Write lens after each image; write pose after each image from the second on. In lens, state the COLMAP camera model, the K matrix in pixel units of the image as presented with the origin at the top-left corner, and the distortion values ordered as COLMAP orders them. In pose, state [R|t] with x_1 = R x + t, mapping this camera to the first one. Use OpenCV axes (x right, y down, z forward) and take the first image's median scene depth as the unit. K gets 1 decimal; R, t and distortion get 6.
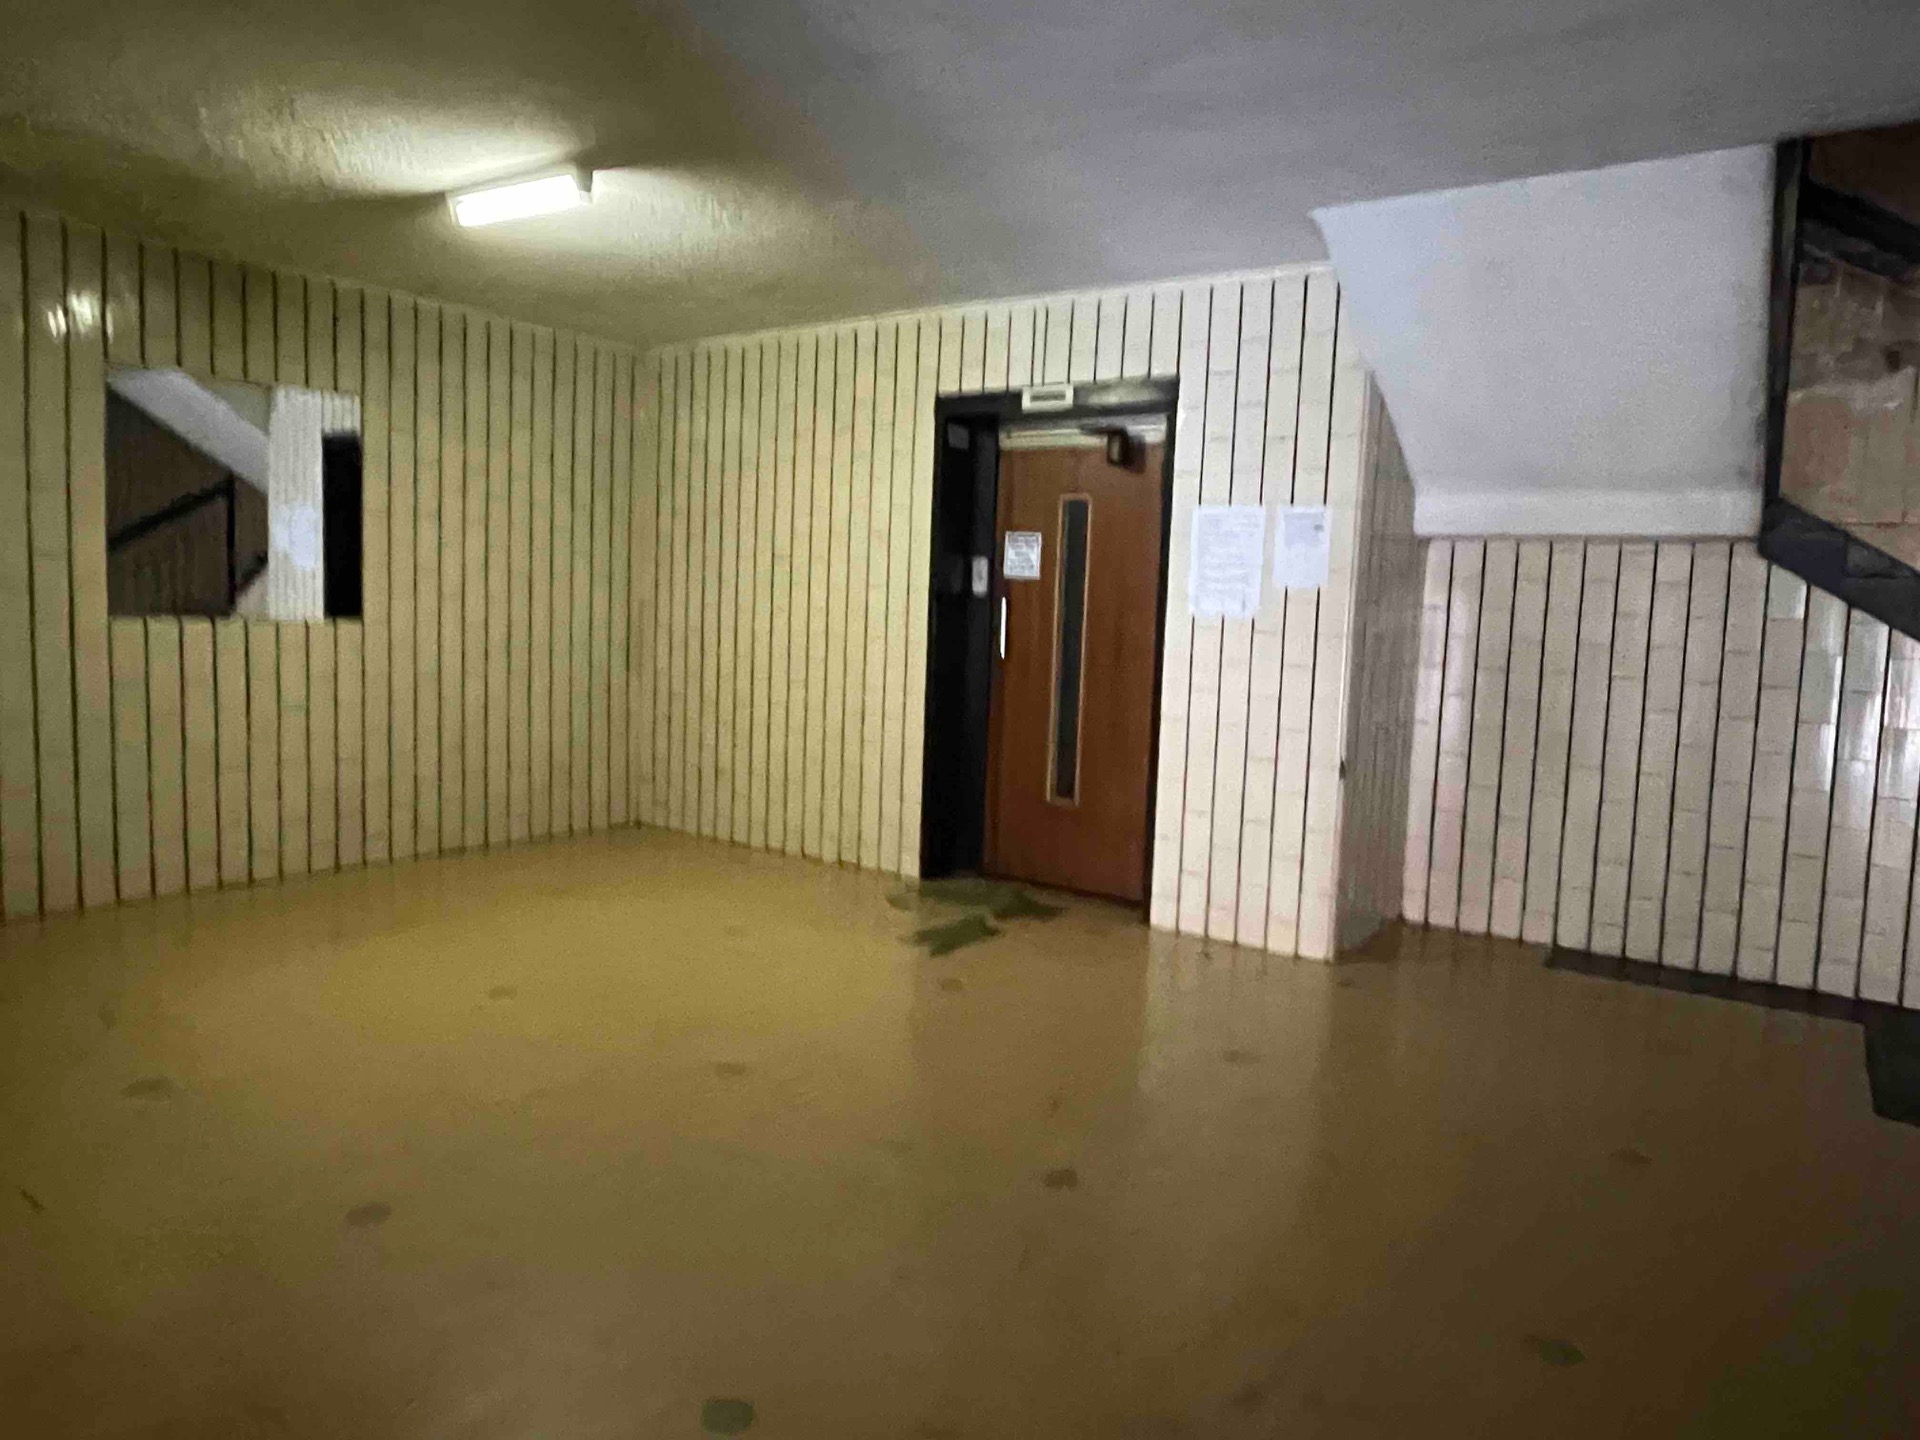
lens RADIAL K [[1245.4, 0, 960.2], [0, 1245.4, 712.0], [0, 0, 1]] dist [-0.011739, -0.003100]
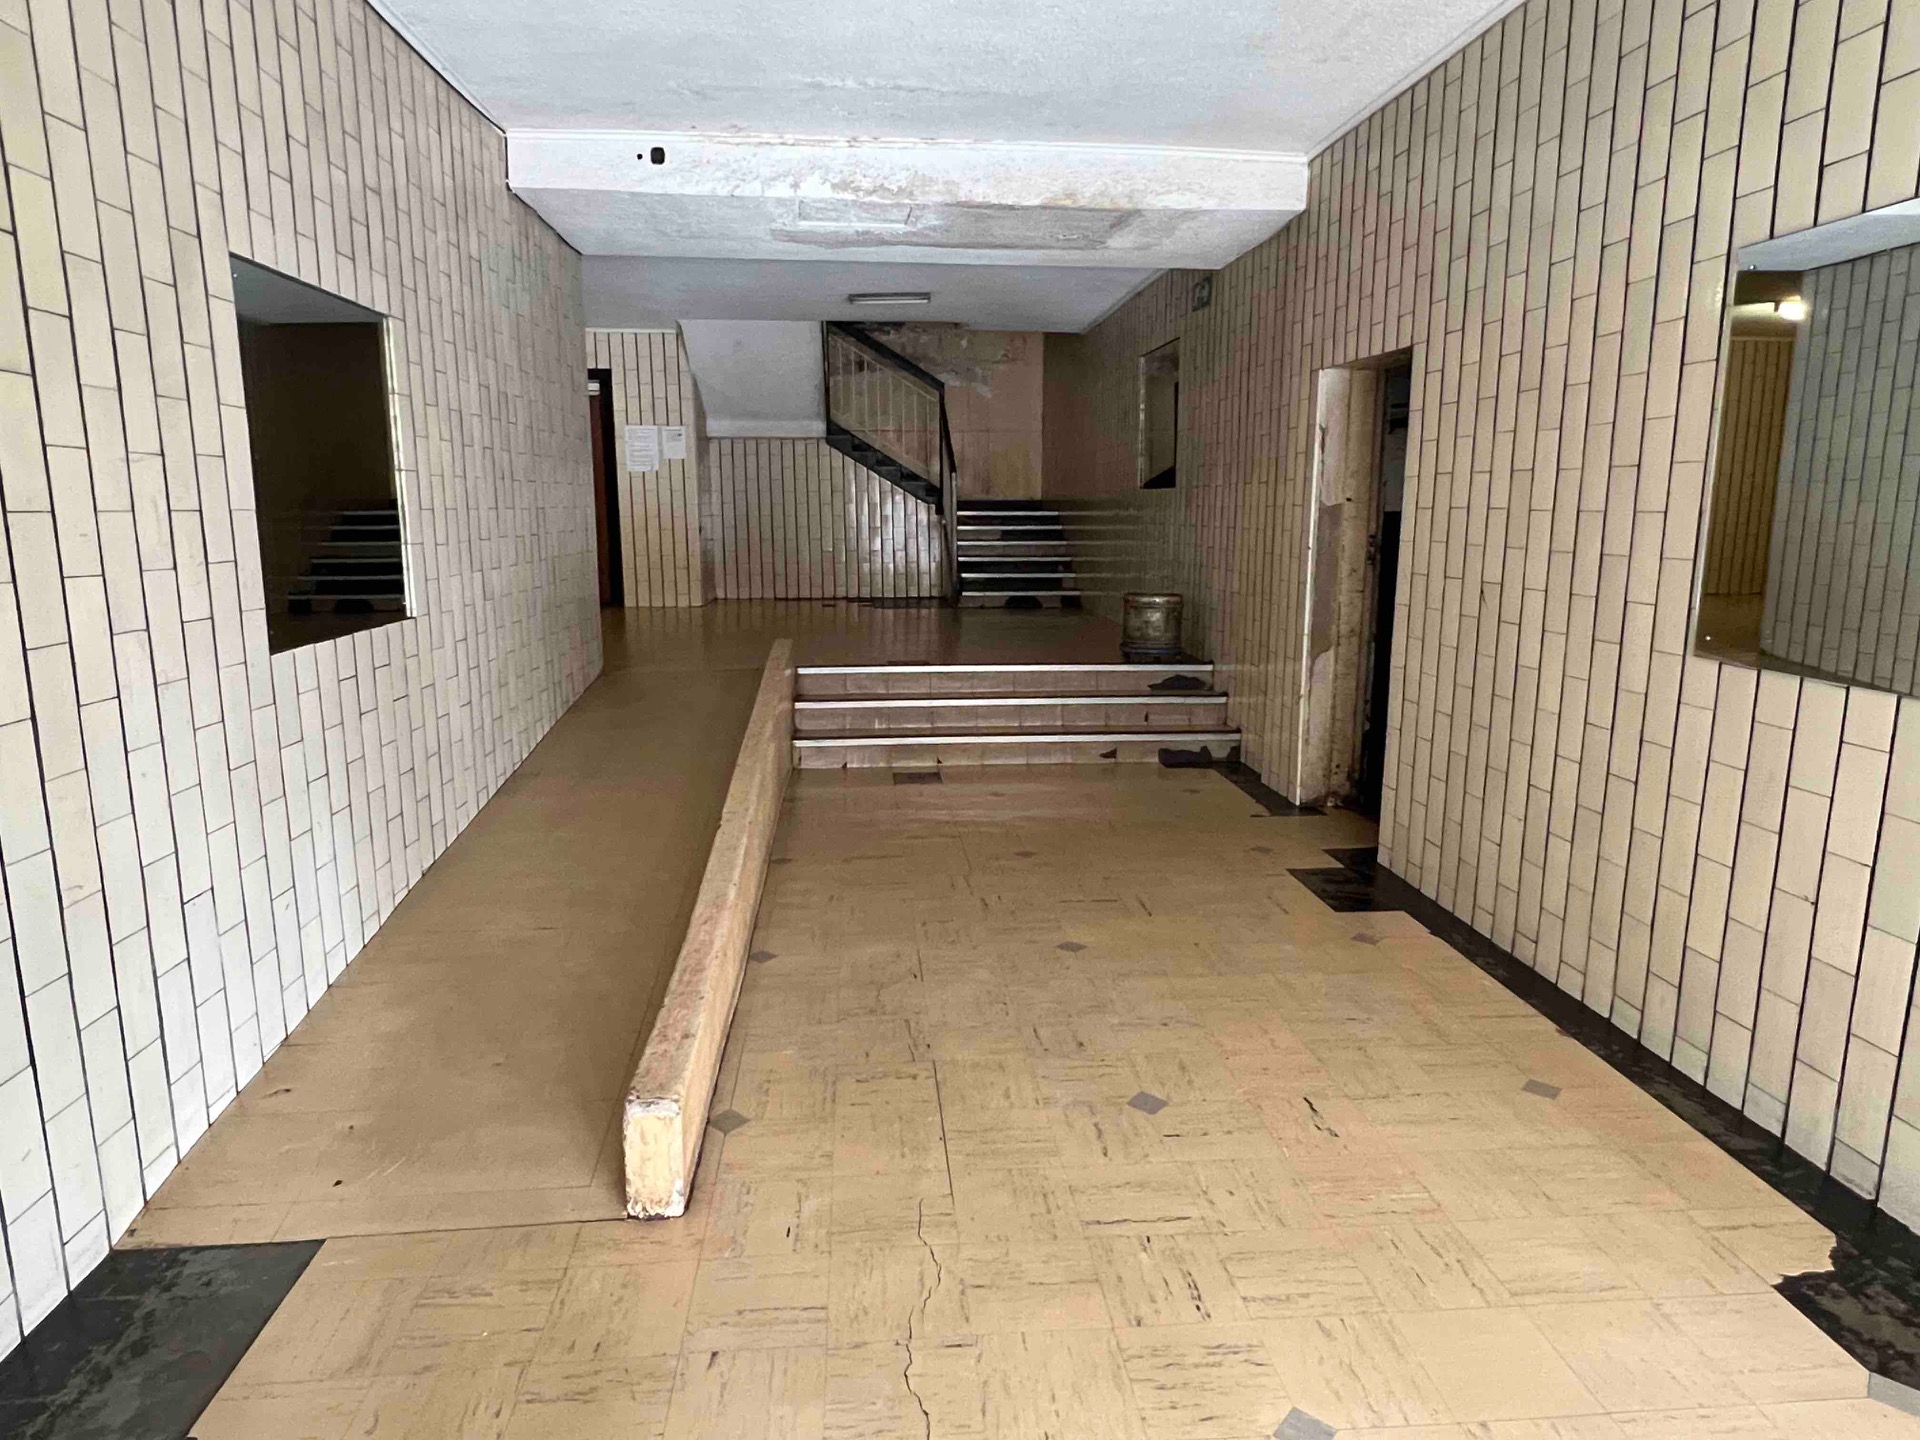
lens RADIAL K [[1134.9, 0, 956.5], [0, 1134.9, 714.5], [0, 0, 1]] dist [-0.000547, 0.000041]
pose [[0.762603, -0.157037, 0.627515, -0.794417], [0.093480, 0.986656, 0.133309, 0.154197], [-0.640076, -0.043002, 0.767107, -1.122561]]
